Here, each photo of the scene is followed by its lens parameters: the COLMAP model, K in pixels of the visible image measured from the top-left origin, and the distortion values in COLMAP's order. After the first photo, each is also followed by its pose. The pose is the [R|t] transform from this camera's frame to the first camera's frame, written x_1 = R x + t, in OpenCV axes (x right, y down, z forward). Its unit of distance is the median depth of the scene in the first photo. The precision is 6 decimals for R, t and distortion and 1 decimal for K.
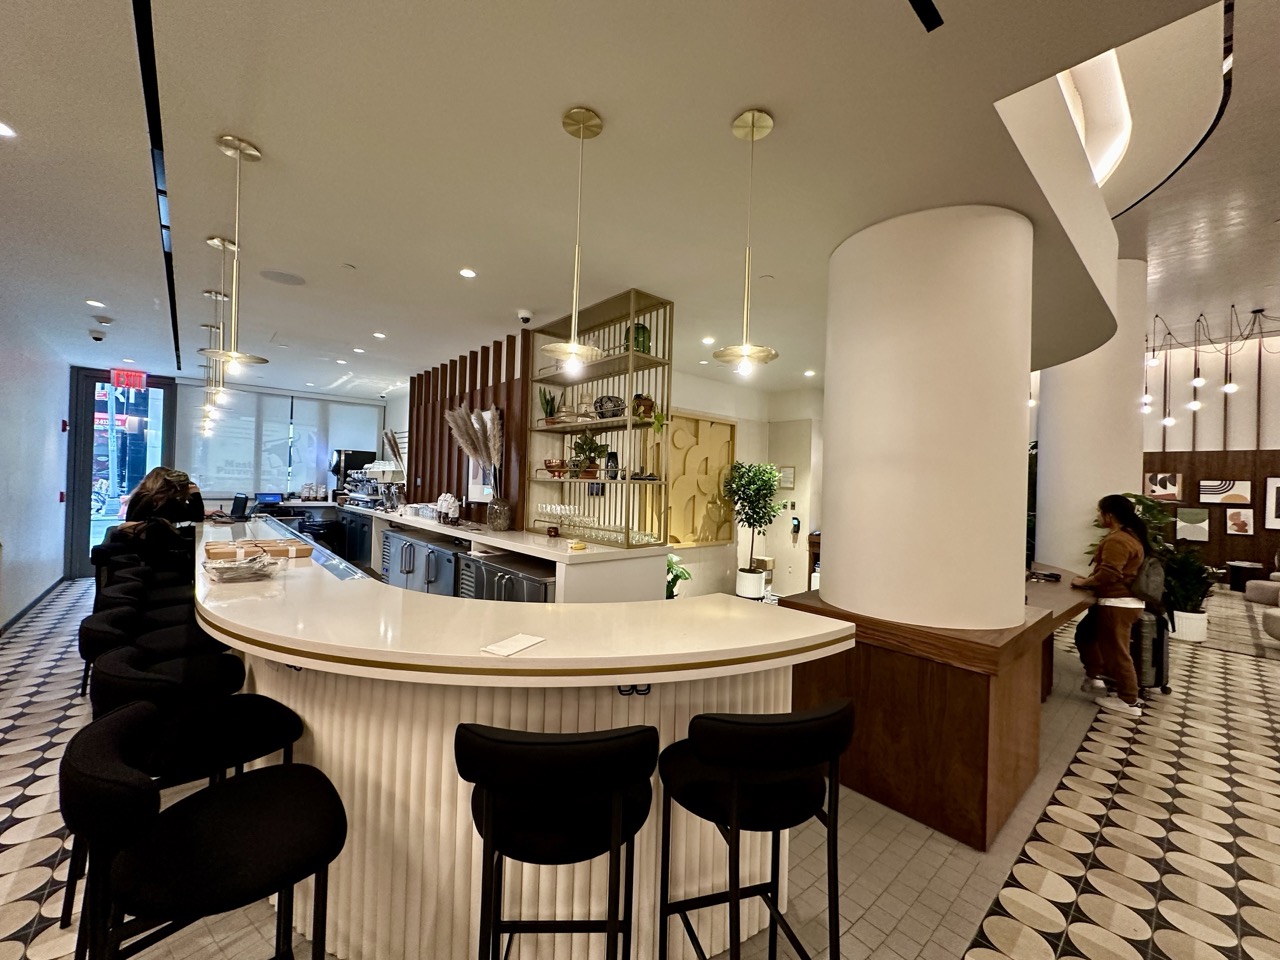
lens RADIAL K [[508.9, 0, 638.2], [0, 508.9, 488.6], [0, 0, 1]] dist [0.002707, 0.000350]
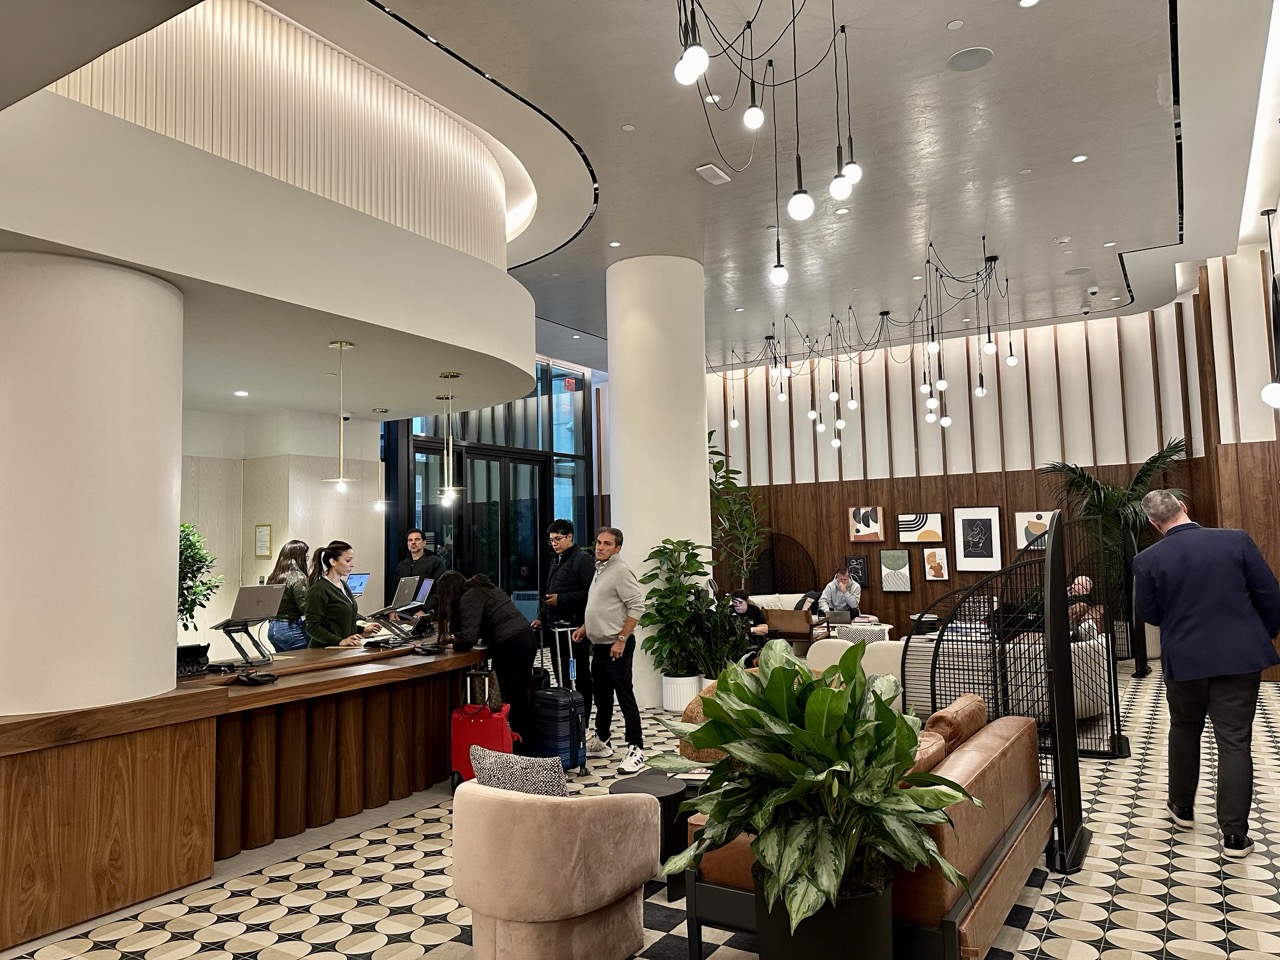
lens RADIAL K [[901.6, 0, 643.8], [0, 901.6, 471.2], [0, 0, 1]] dist [0.005174, -0.009257]
pose [[0.954205, -0.027894, 0.297851, 0.322817], [0.054769, 0.995104, -0.082267, 0.010908], [-0.294098, 0.094813, 0.951061, -0.228467]]
